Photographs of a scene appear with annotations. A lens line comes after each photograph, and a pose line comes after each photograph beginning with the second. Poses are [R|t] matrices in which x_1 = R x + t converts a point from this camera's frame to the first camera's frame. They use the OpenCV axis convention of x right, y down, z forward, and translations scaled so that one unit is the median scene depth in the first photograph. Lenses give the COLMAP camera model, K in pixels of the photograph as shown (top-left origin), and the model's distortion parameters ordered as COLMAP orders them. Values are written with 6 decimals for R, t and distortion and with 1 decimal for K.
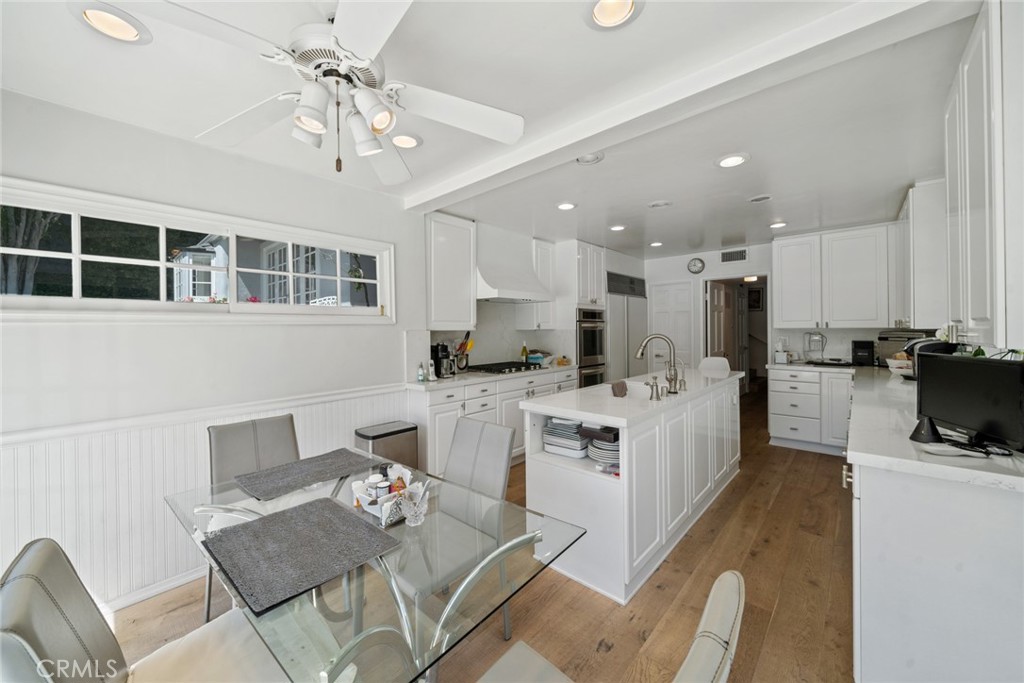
lens RADIAL K [[396.6, 0, 513.8], [0, 396.6, 330.8], [0, 0, 1]] dist [-0.007893, -0.000674]
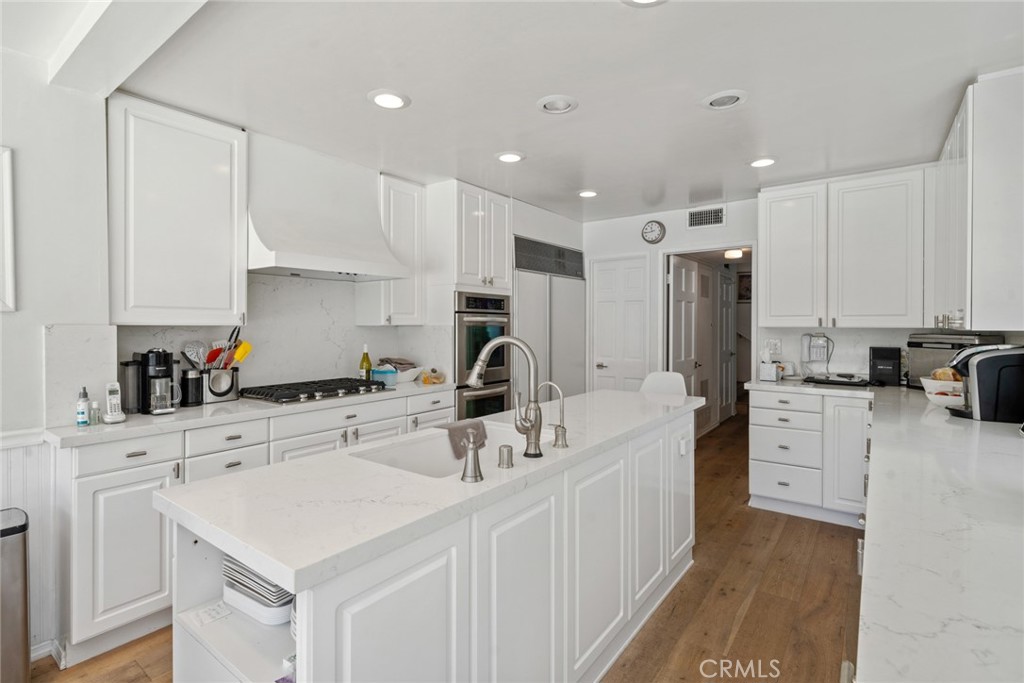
lens RADIAL K [[475.1, 0, 543.6], [0, 475.1, 330.7], [0, 0, 1]] dist [-0.002199, 0.003034]
pose [[0.994404, 0.008721, 0.105280, 0.245112], [-0.009458, 0.999934, 0.006501, -0.002330], [-0.105216, -0.007461, 0.994421, 0.283248]]
